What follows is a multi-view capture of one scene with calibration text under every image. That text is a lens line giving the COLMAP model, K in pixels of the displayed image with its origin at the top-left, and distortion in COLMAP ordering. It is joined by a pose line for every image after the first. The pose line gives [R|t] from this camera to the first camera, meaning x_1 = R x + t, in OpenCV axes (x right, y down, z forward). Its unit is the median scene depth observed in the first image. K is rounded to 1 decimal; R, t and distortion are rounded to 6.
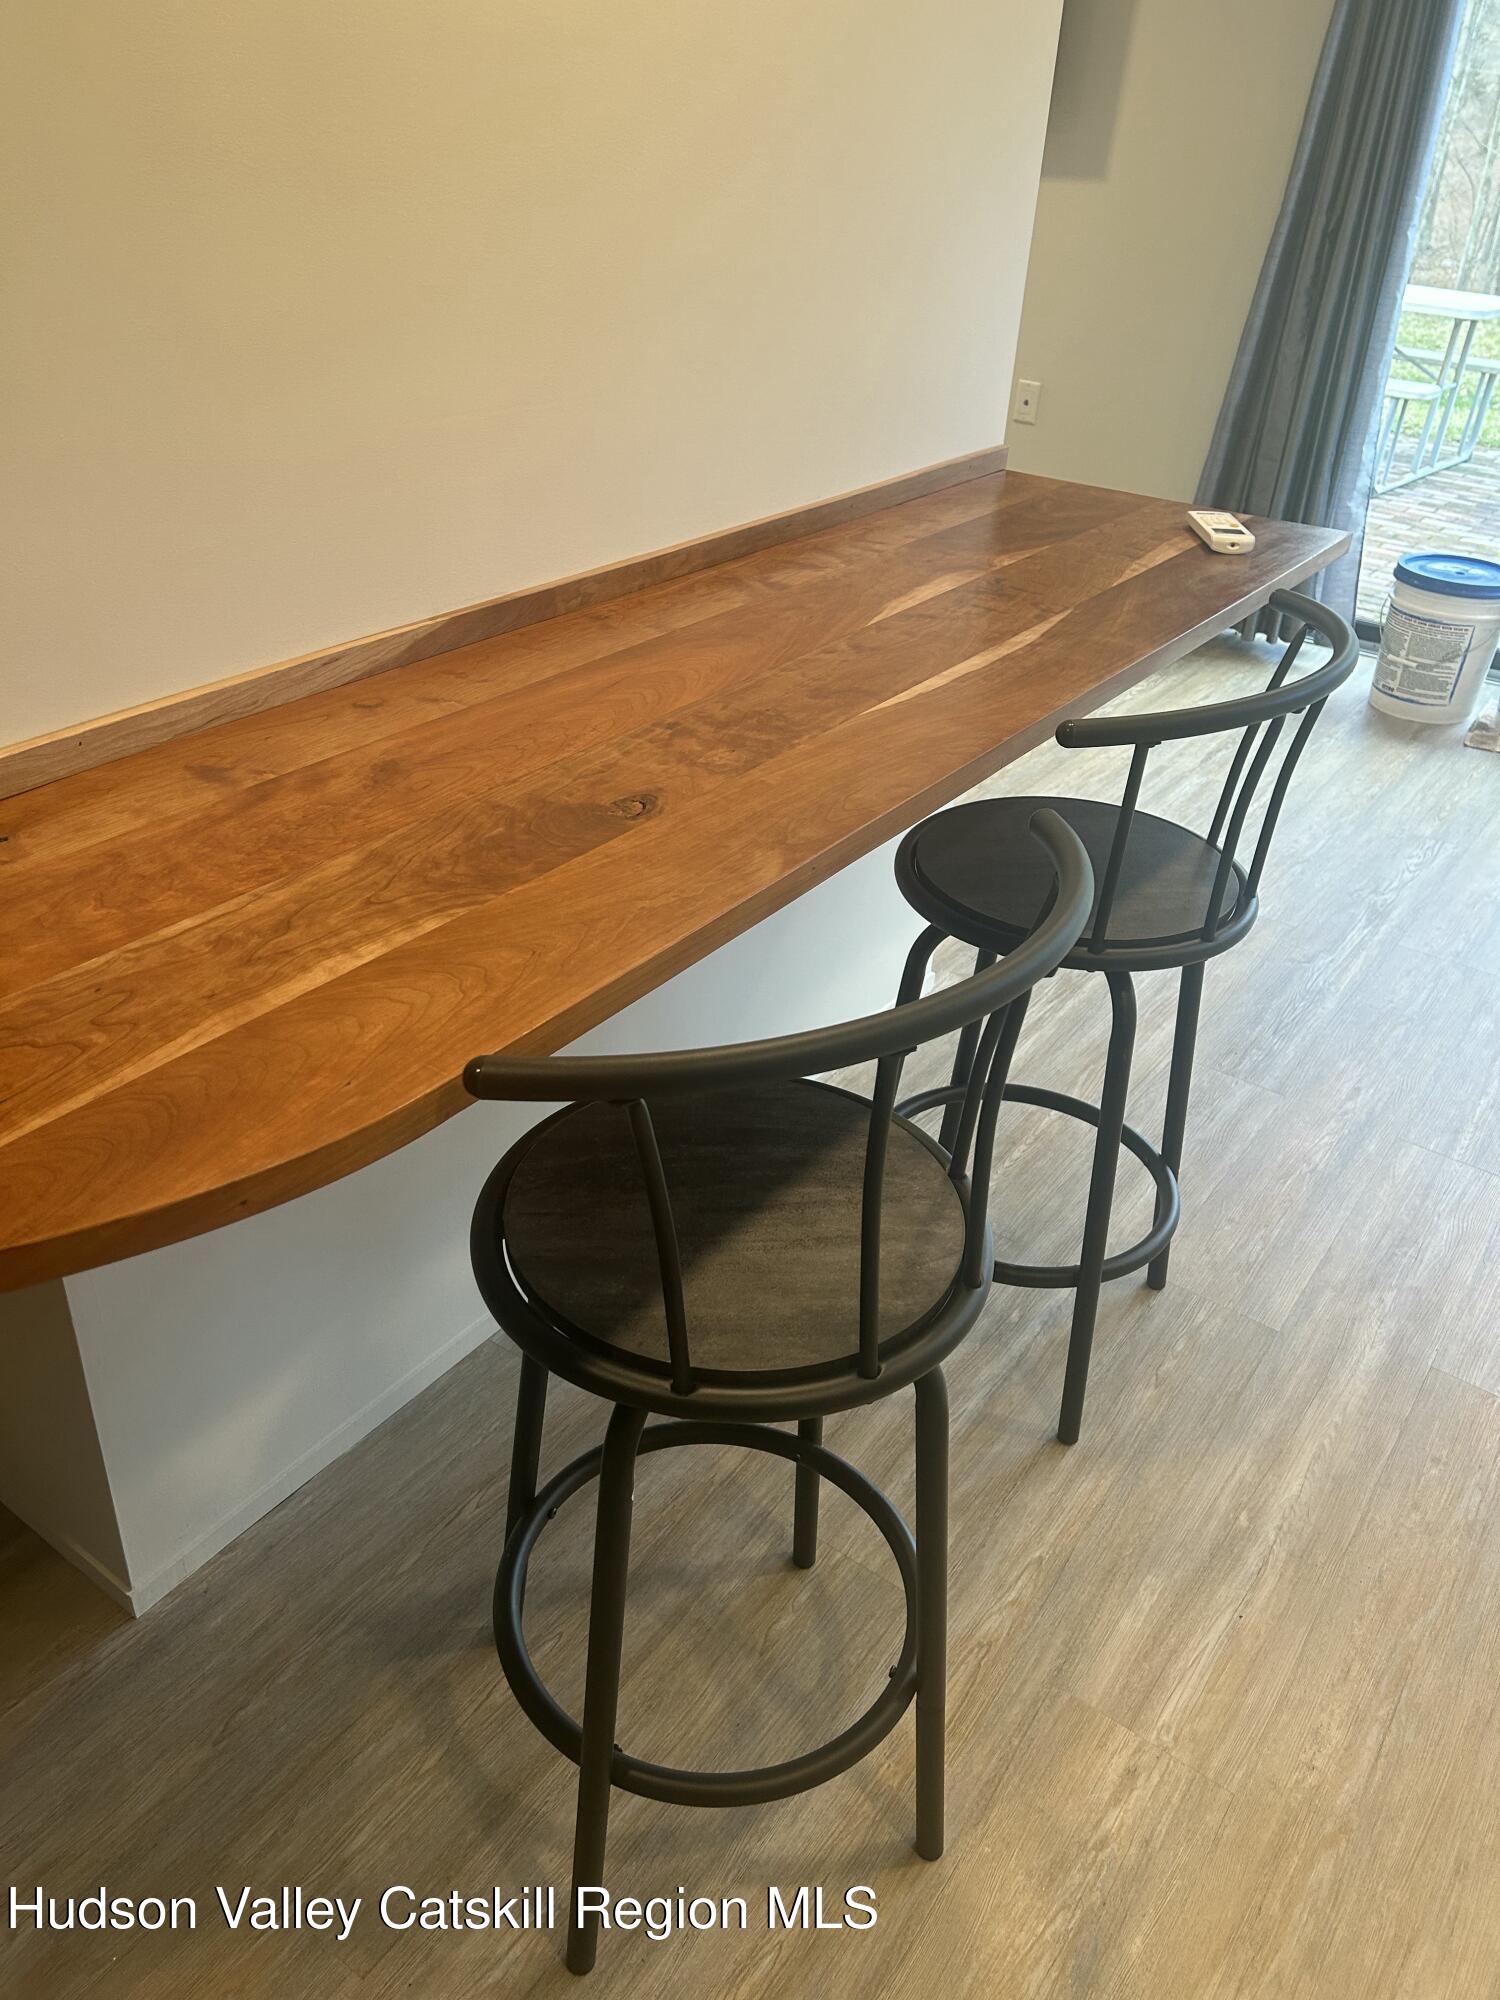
lens RADIAL K [[1504.0, 0, 751.4], [0, 1504.0, 1004.6], [0, 0, 1]] dist [0.050887, -0.059725]
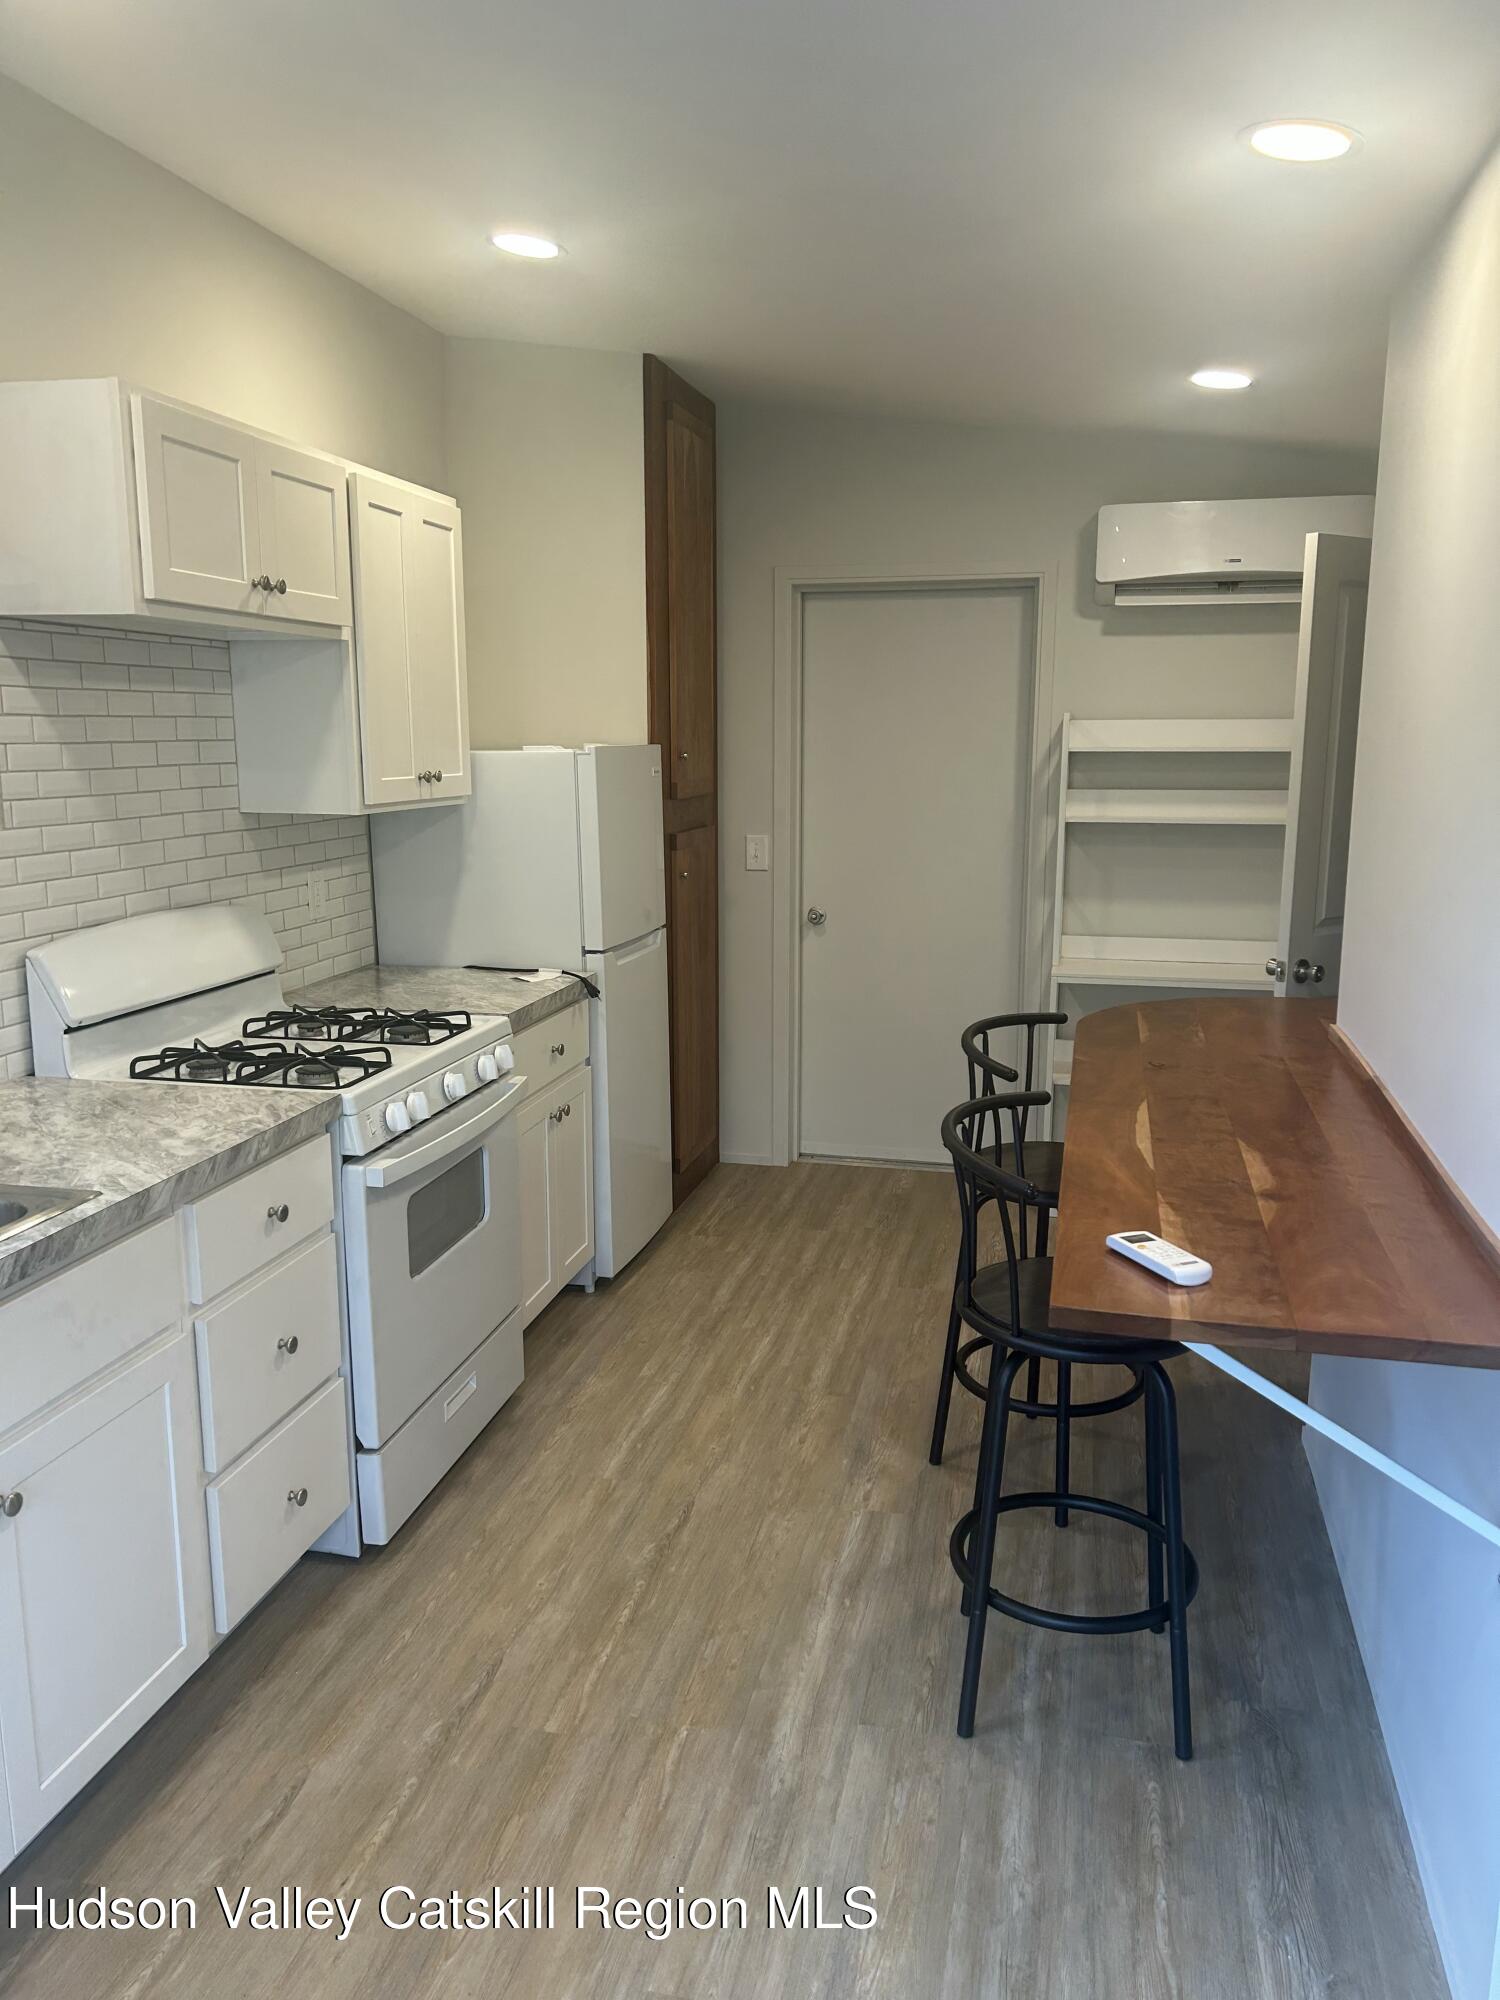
lens RADIAL K [[1504.0, 0, 736.3], [0, 1504.0, 1009.9], [0, 0, 1]] dist [0.050887, -0.059725]
pose [[-0.923054, 0.001442, -0.384667, 1.003820], [-0.258691, 0.737763, 0.623526, -1.029778], [0.284692, 0.675058, -0.680623, 1.576268]]
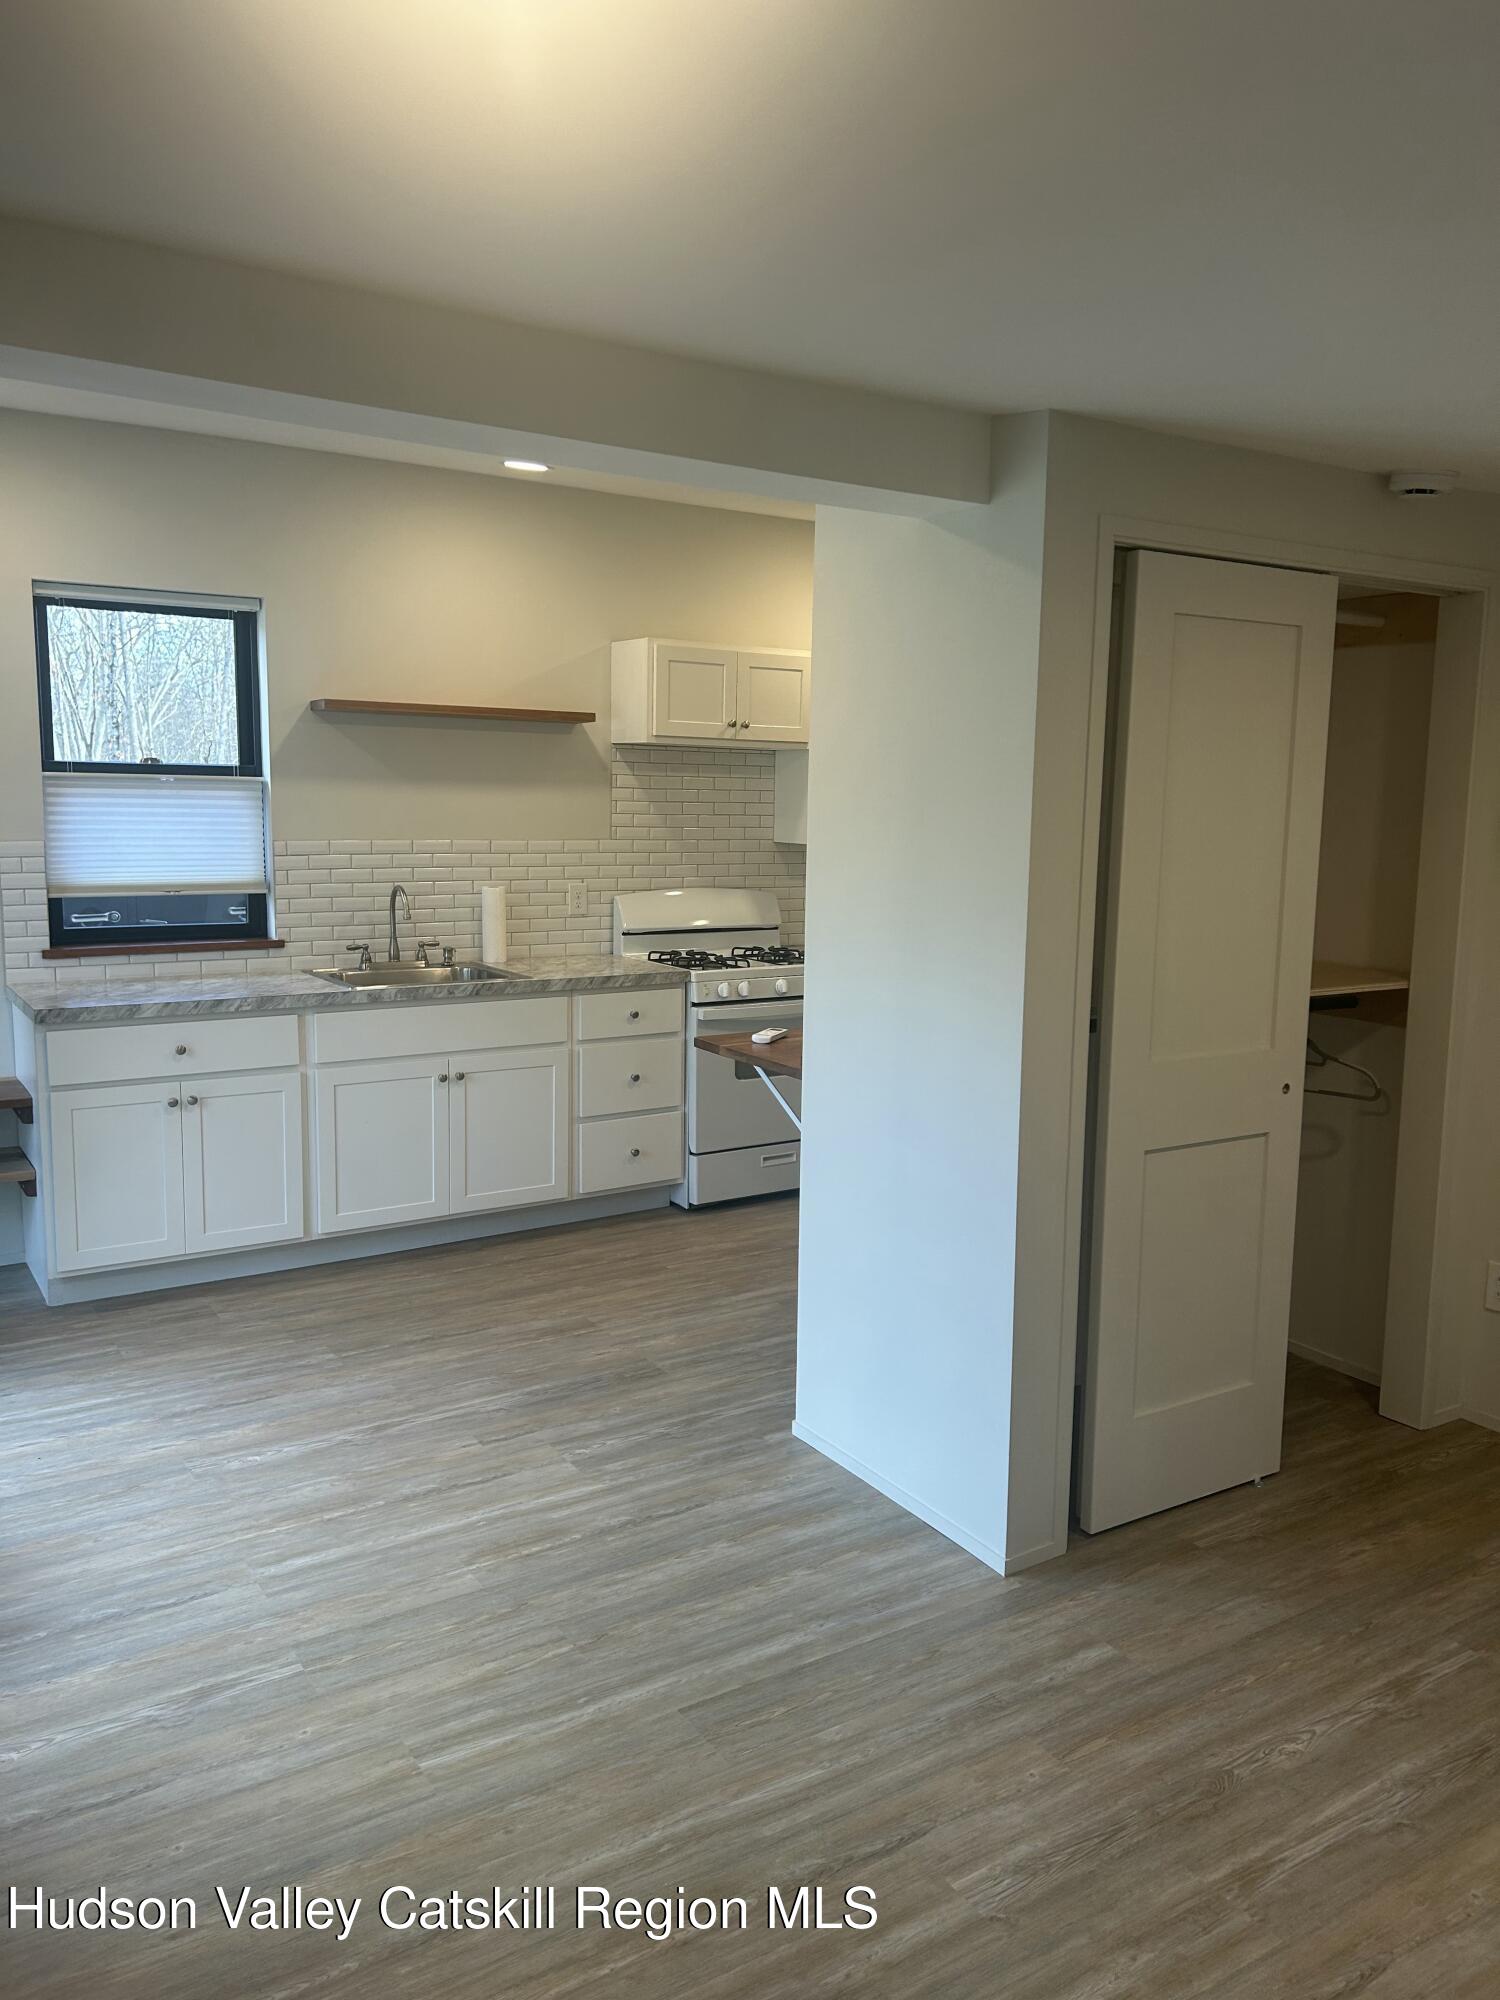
lens RADIAL K [[1504.0, 0, 752.7], [0, 1504.0, 1009.1], [0, 0, 1]] dist [0.050887, -0.059725]
pose [[-0.919955, -0.139165, 0.366492, -0.451953], [0.137685, 0.760615, 0.634435, -1.797778], [-0.367050, 0.634112, -0.680570, 2.584129]]
